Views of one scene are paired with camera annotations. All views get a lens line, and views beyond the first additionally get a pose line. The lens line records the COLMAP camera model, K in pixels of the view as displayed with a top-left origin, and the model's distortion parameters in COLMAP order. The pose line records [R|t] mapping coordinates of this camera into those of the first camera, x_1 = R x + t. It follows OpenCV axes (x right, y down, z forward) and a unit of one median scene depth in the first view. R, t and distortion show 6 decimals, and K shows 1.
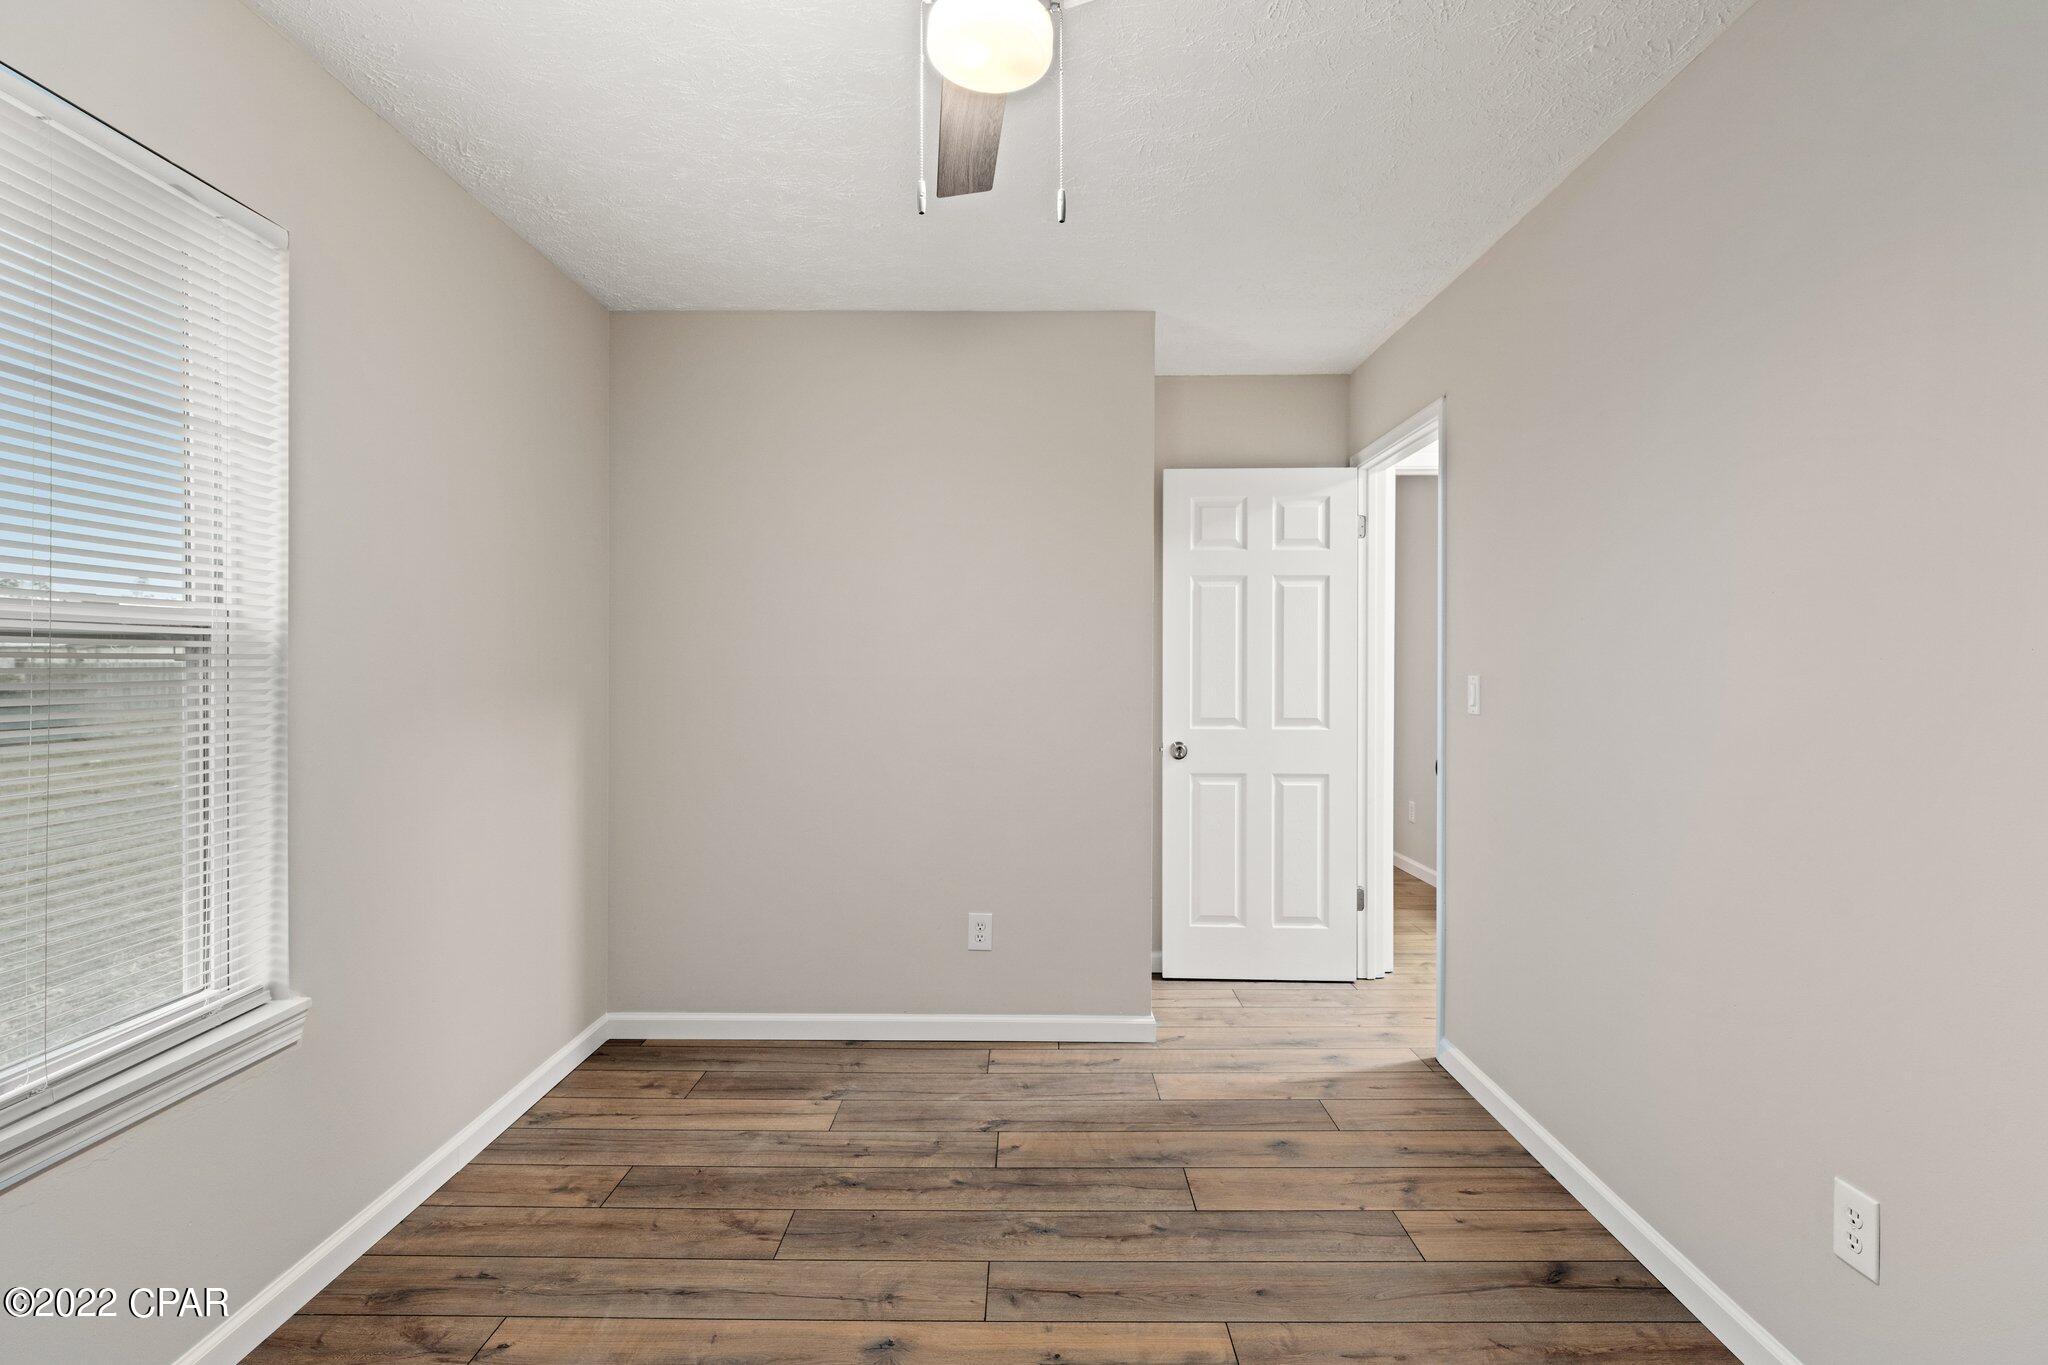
lens RADIAL K [[973.6, 0, 1027.4], [0, 973.6, 682.0], [0, 0, 1]] dist [-0.000174, -0.000176]
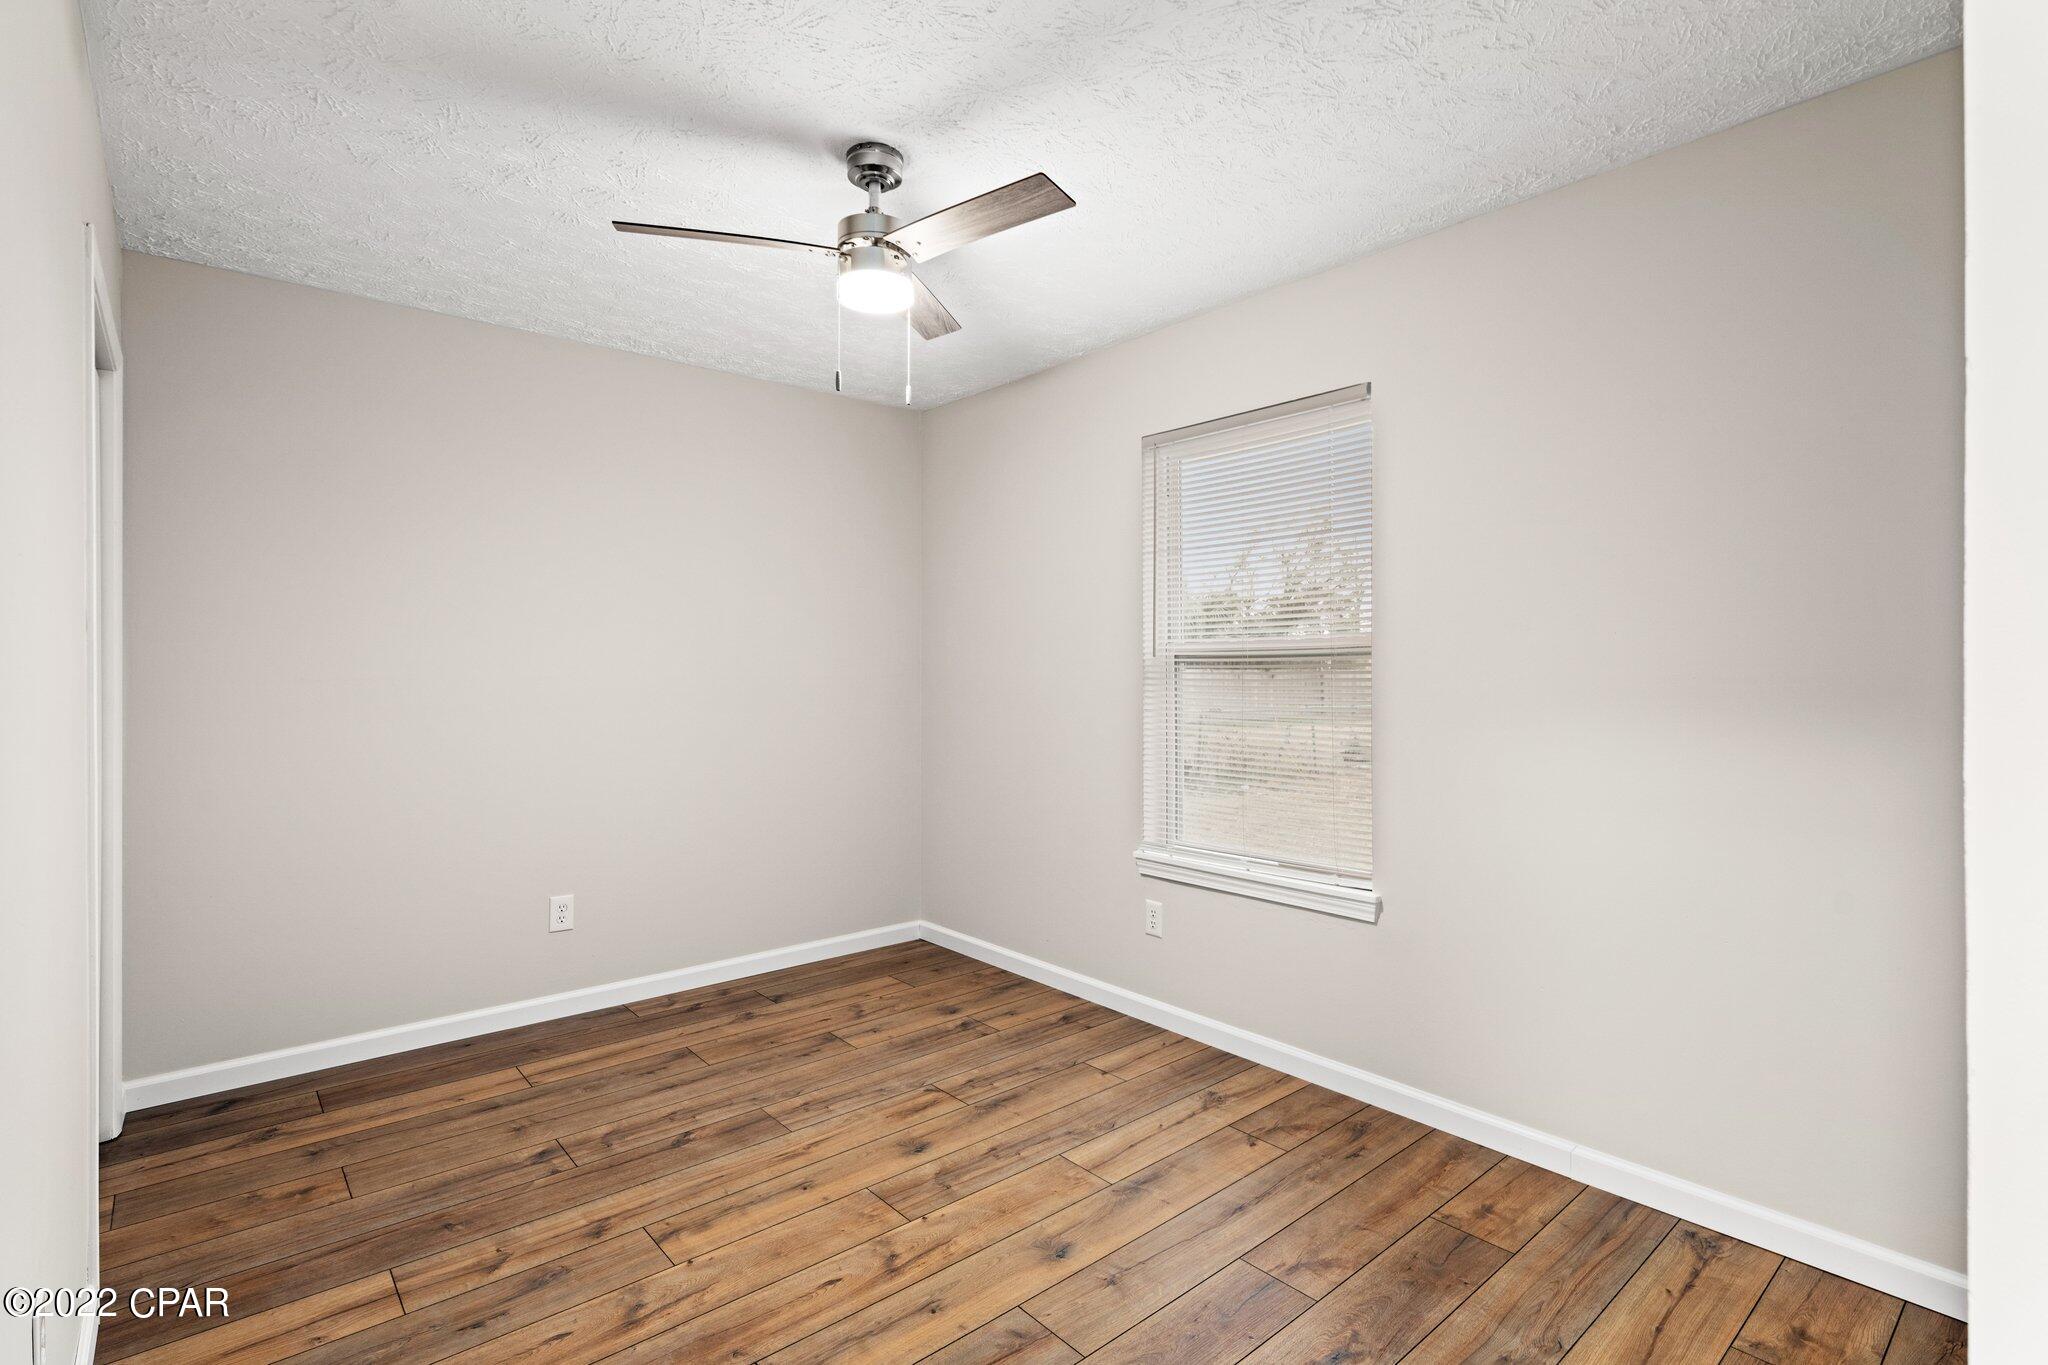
lens RADIAL K [[973.6, 0, 1029.0], [0, 973.6, 673.0], [0, 0, 1]] dist [-0.000174, -0.000176]
pose [[-0.752688, -0.001437, -0.658376, 0.556675], [-0.010363, 0.999900, 0.009666, -0.018560], [0.658296, 0.014098, -0.752627, 1.579428]]
